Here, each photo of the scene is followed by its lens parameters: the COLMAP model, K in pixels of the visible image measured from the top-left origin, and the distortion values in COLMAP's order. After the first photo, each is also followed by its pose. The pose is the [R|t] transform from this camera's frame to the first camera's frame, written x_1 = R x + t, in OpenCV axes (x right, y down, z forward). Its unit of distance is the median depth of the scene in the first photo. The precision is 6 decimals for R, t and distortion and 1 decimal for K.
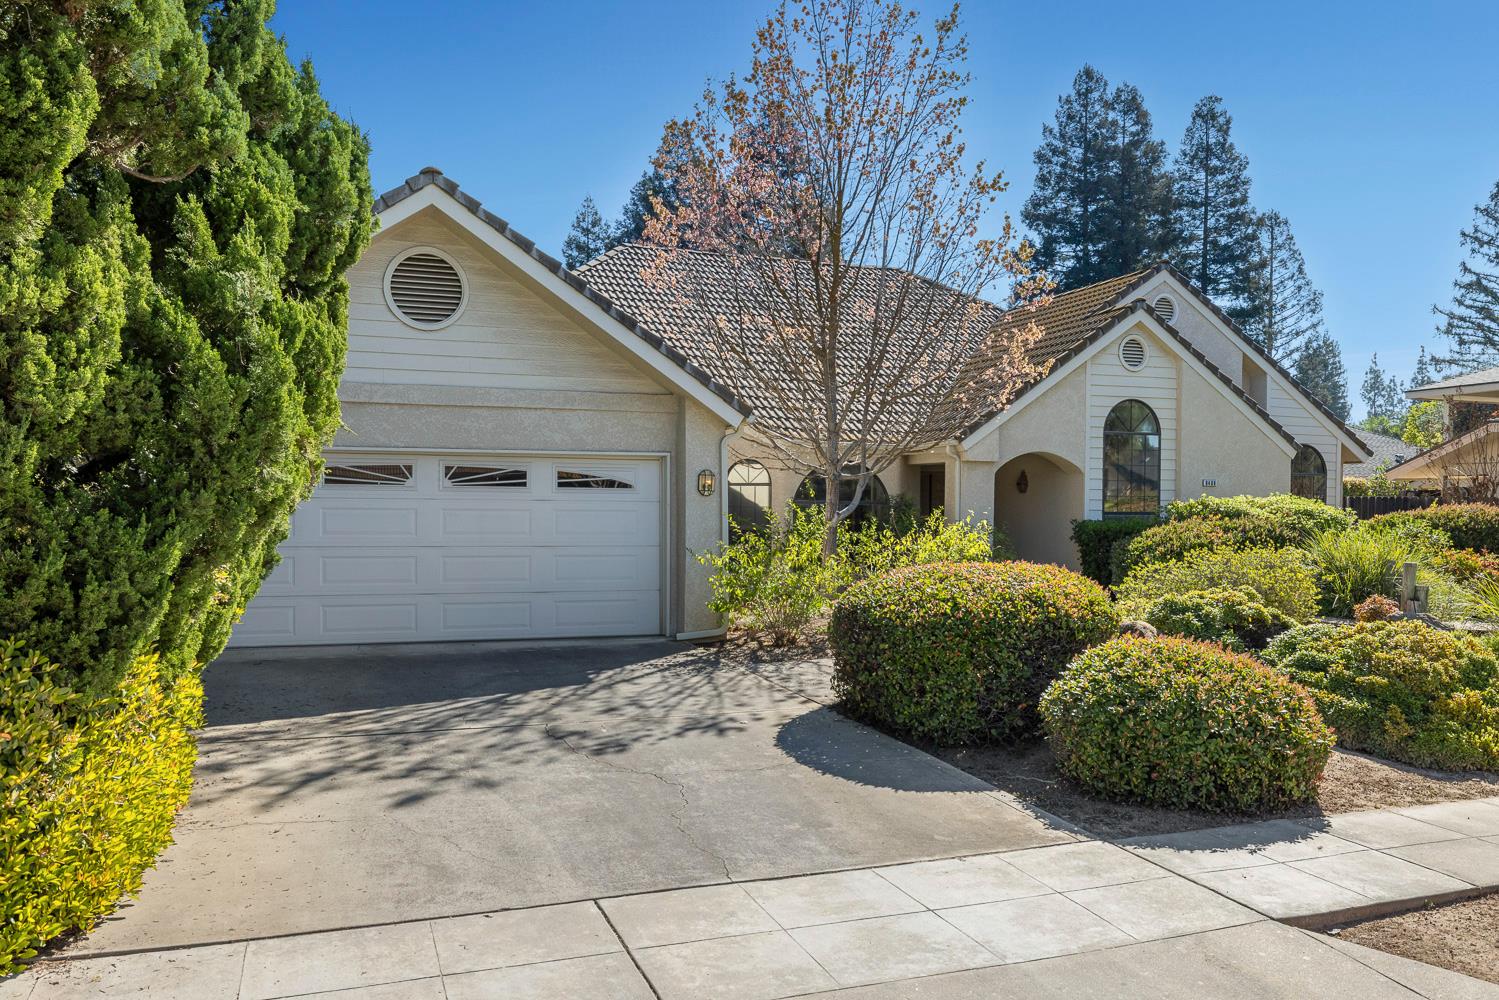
lens RADIAL K [[1053.6, 0, 751.5], [0, 1053.6, 504.8], [0, 0, 1]] dist [-0.007478, -0.002524]
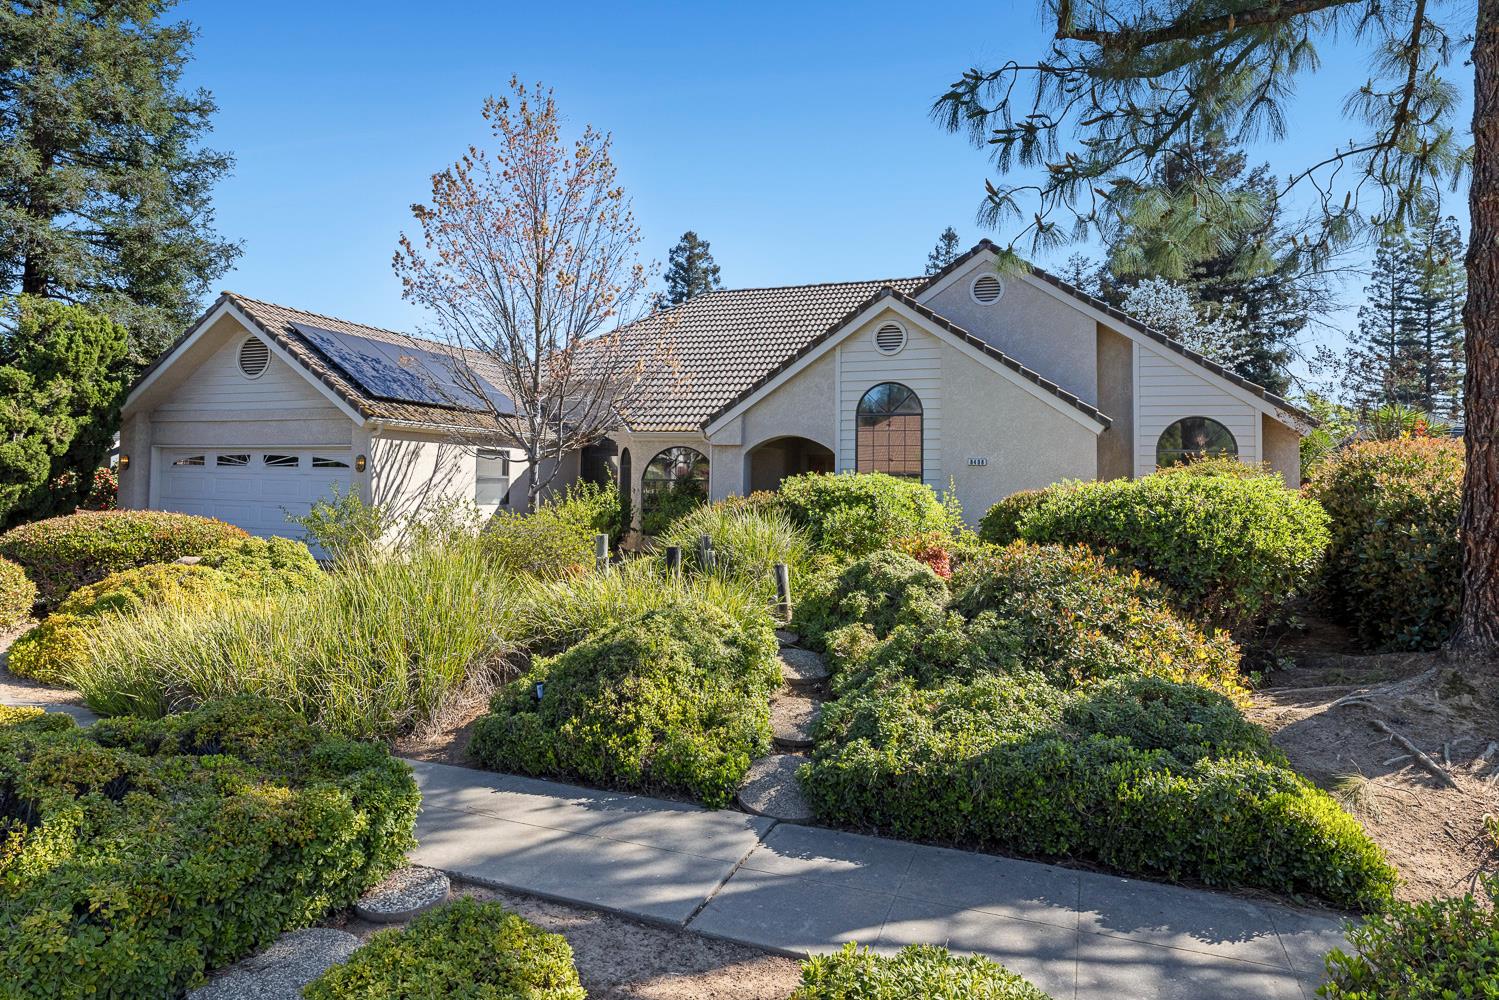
lens RADIAL K [[792.5, 0, 739.9], [0, 792.5, 487.8], [0, 0, 1]] dist [-0.001777, 0.000355]
pose [[0.777475, 0.011373, -0.628811, 0.798616], [-0.009862, 0.999934, 0.005893, 0.001980], [0.628836, 0.001620, 0.777536, 0.313775]]
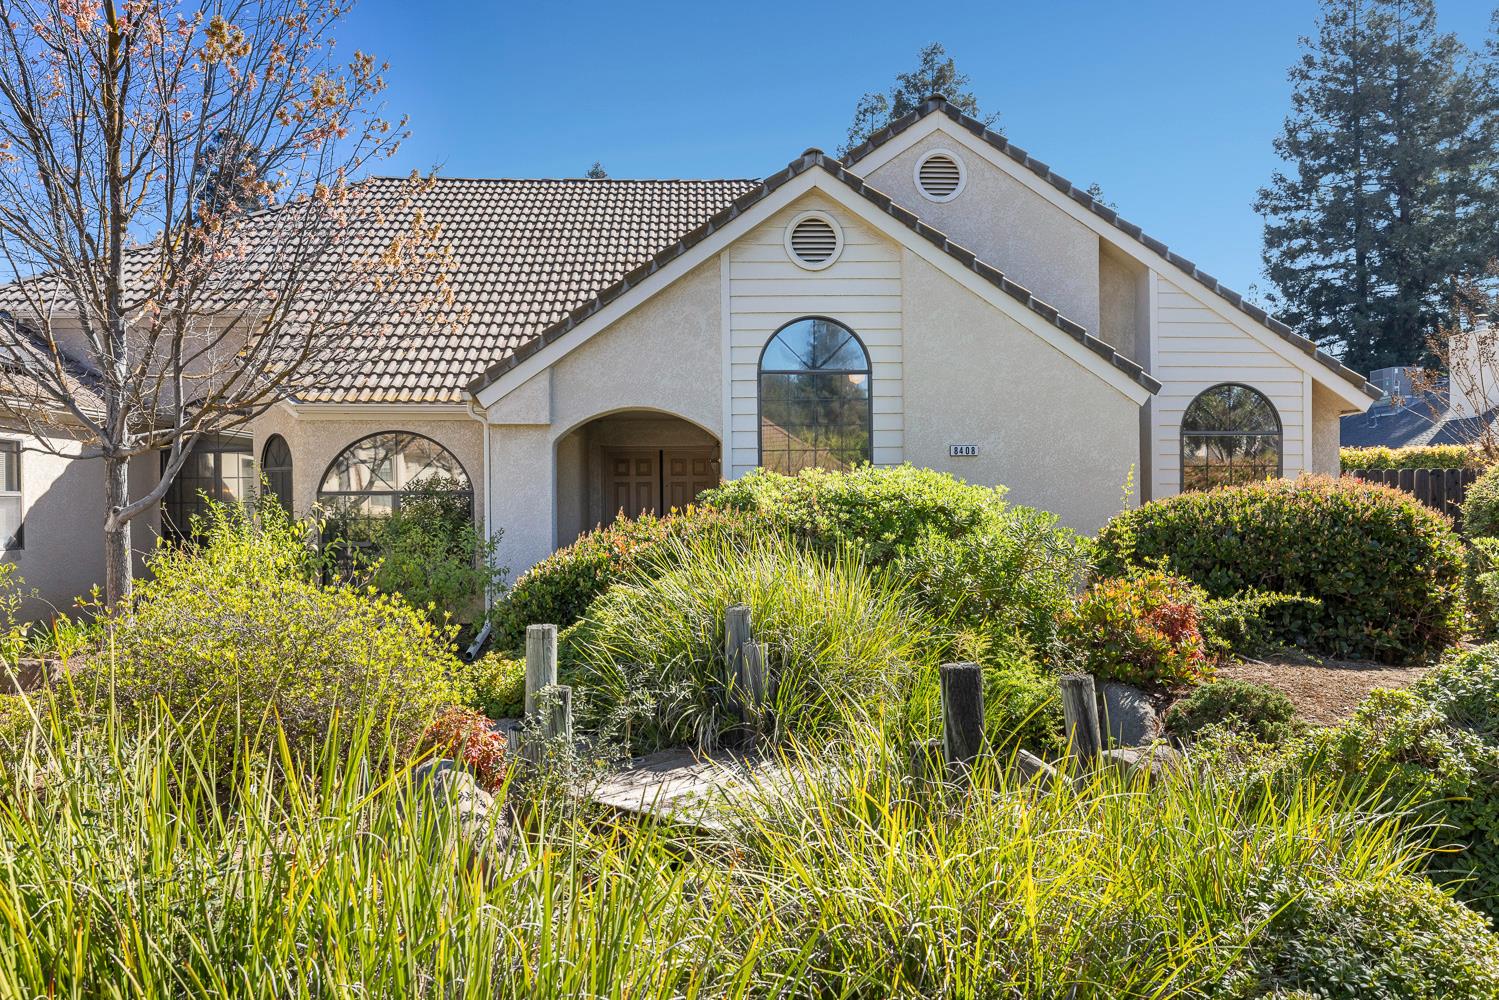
lens RADIAL K [[1053.6, 0, 744.4], [0, 1053.6, 504.1], [0, 0, 1]] dist [-0.007478, -0.002524]
pose [[0.958654, -0.010197, -0.284390, 0.532662], [0.012913, 0.999887, 0.007676, 0.004507], [0.284280, -0.011031, 0.958678, 0.426759]]
